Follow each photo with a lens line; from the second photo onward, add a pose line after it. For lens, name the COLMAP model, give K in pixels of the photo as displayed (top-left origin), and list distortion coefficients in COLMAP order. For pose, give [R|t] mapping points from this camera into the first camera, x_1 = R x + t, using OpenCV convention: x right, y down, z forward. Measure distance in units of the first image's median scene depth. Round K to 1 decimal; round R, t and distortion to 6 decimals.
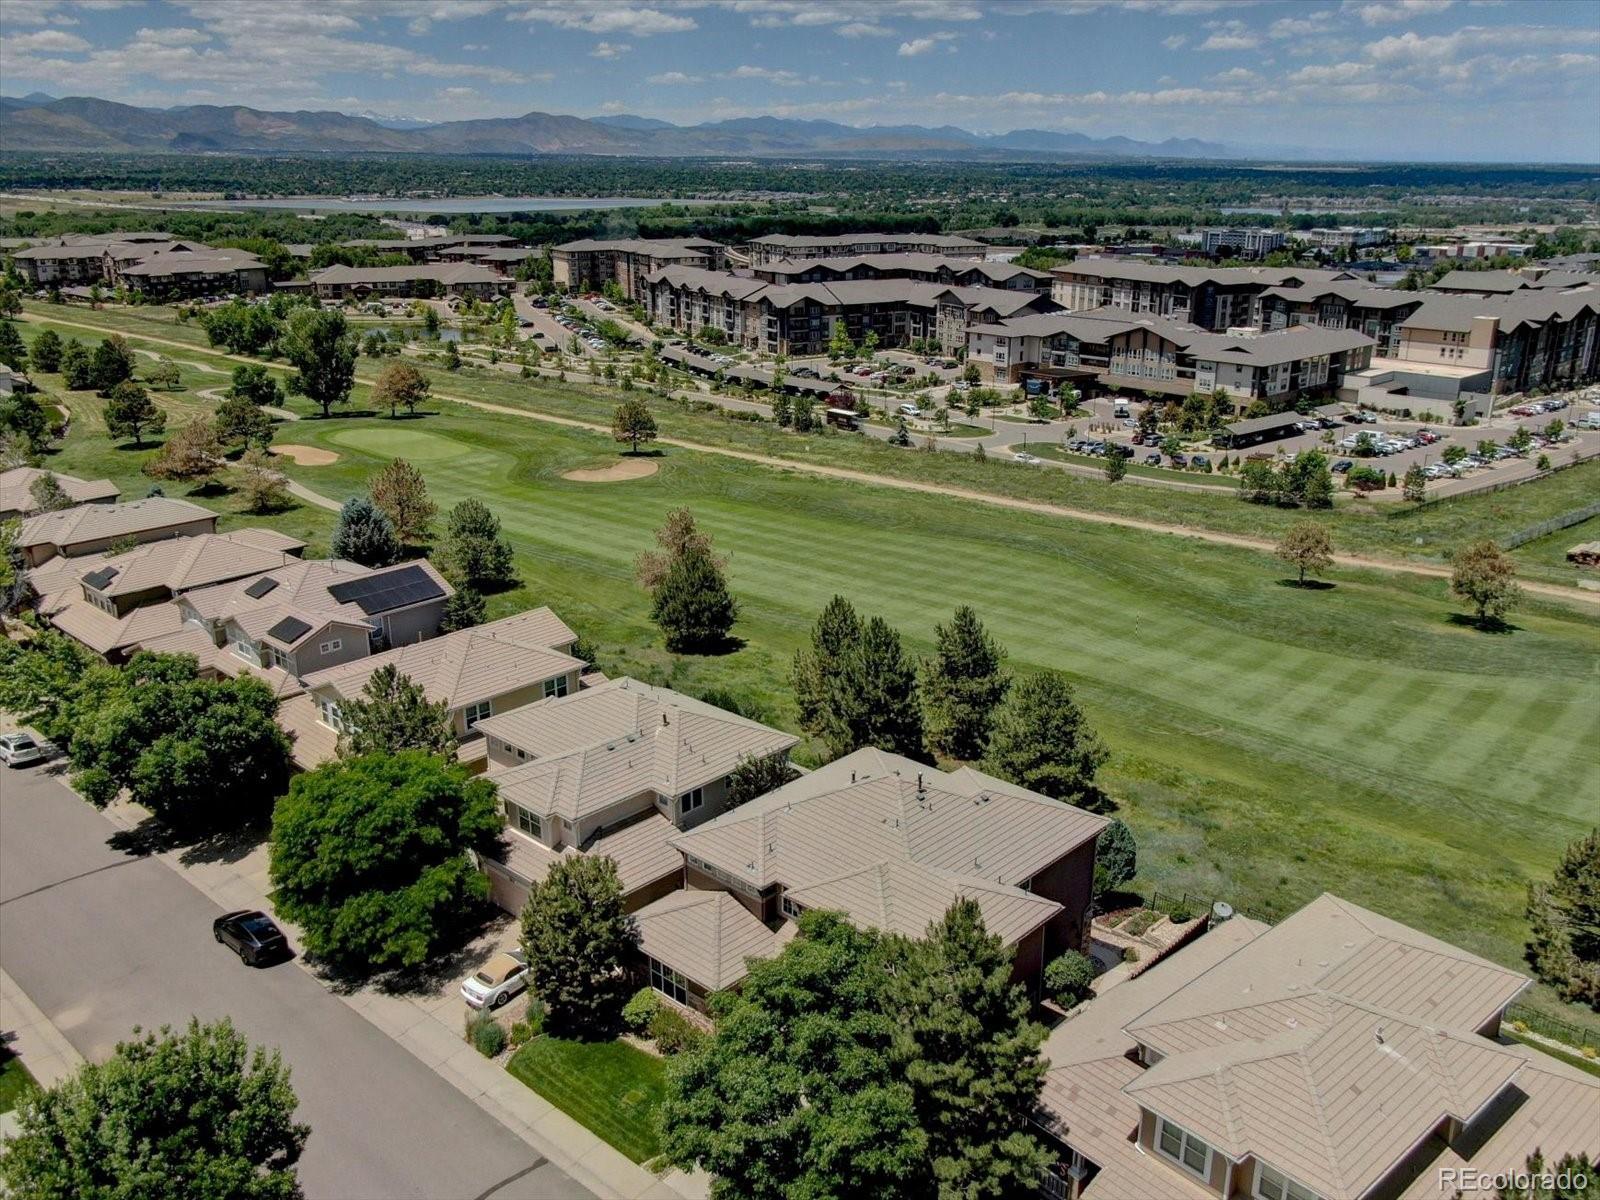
lens RADIAL K [[1341.0, 0, 799.8], [0, 1341.0, 599.0], [0, 0, 1]] dist [-0.009837, -0.004310]
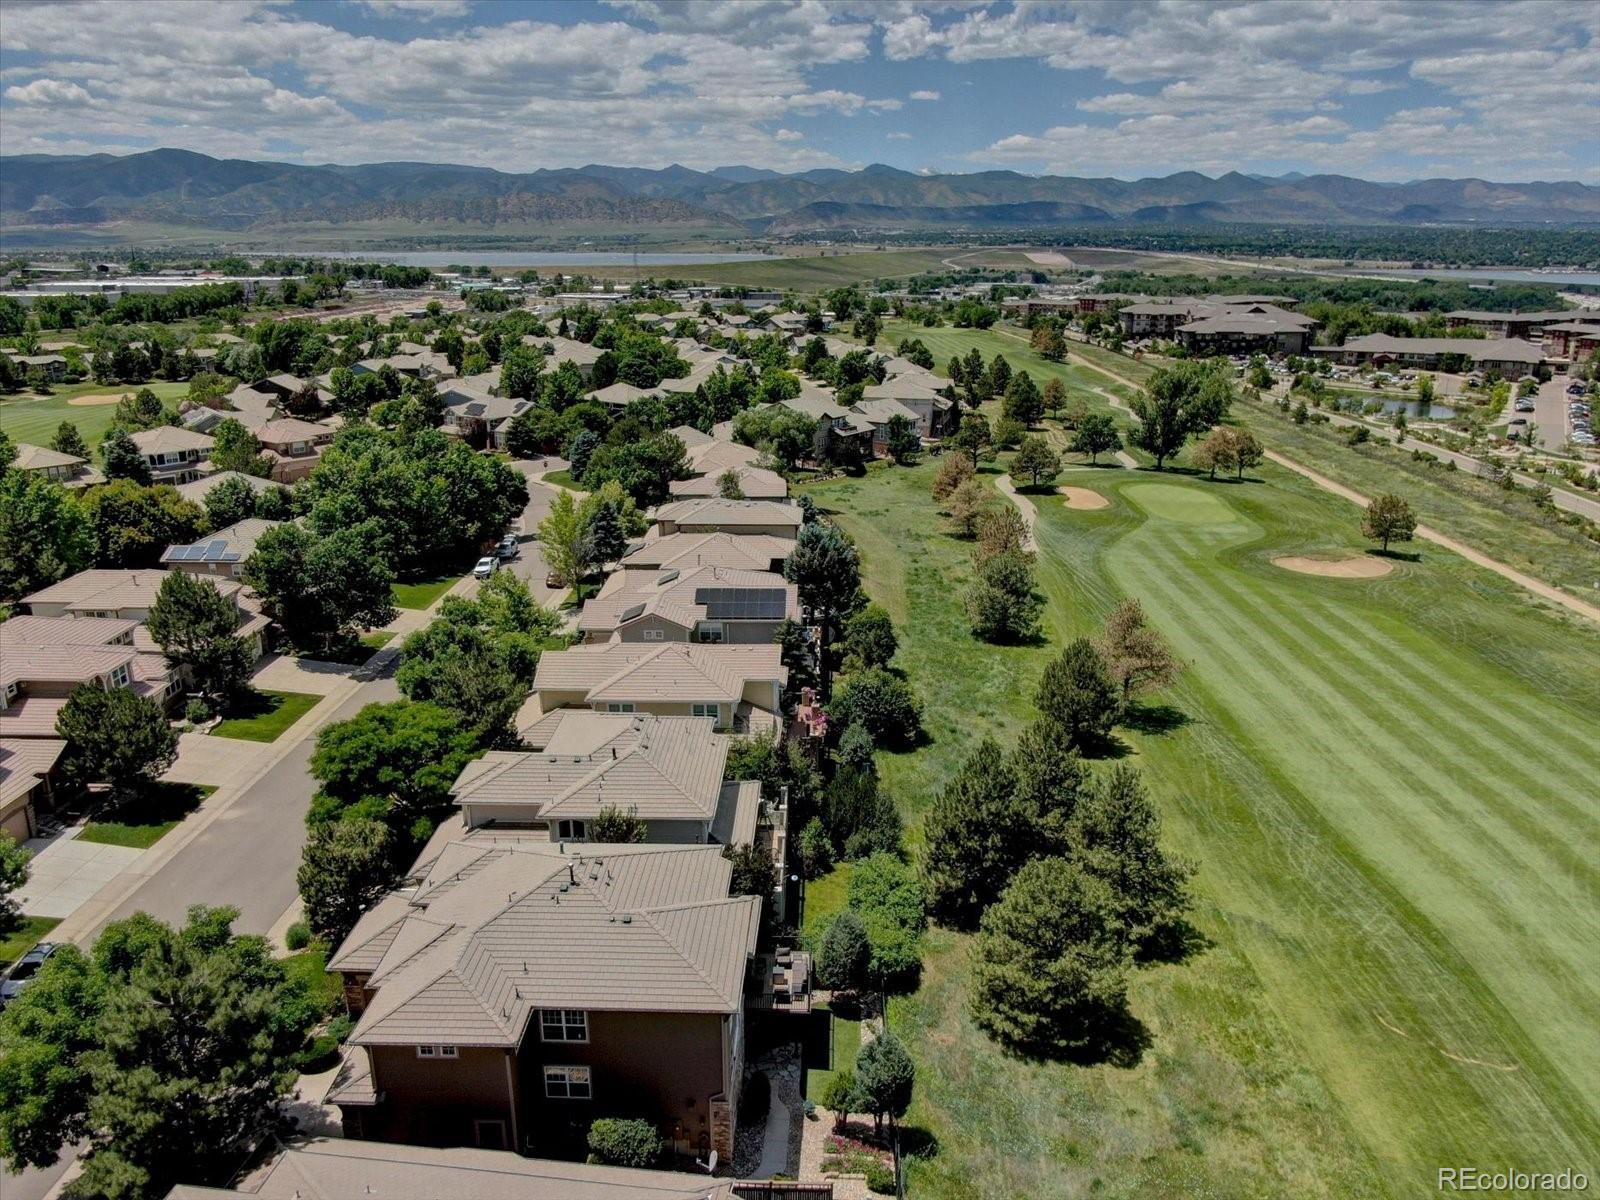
lens RADIAL K [[1265.9, 0, 800.1], [0, 1265.9, 600.6], [0, 0, 1]] dist [-0.000456, 0.000218]
pose [[0.662352, 0.208150, -0.719696, 0.086665], [-0.231977, 0.970400, 0.067165, -0.015956], [0.712373, 0.122466, 0.691033, 0.050796]]
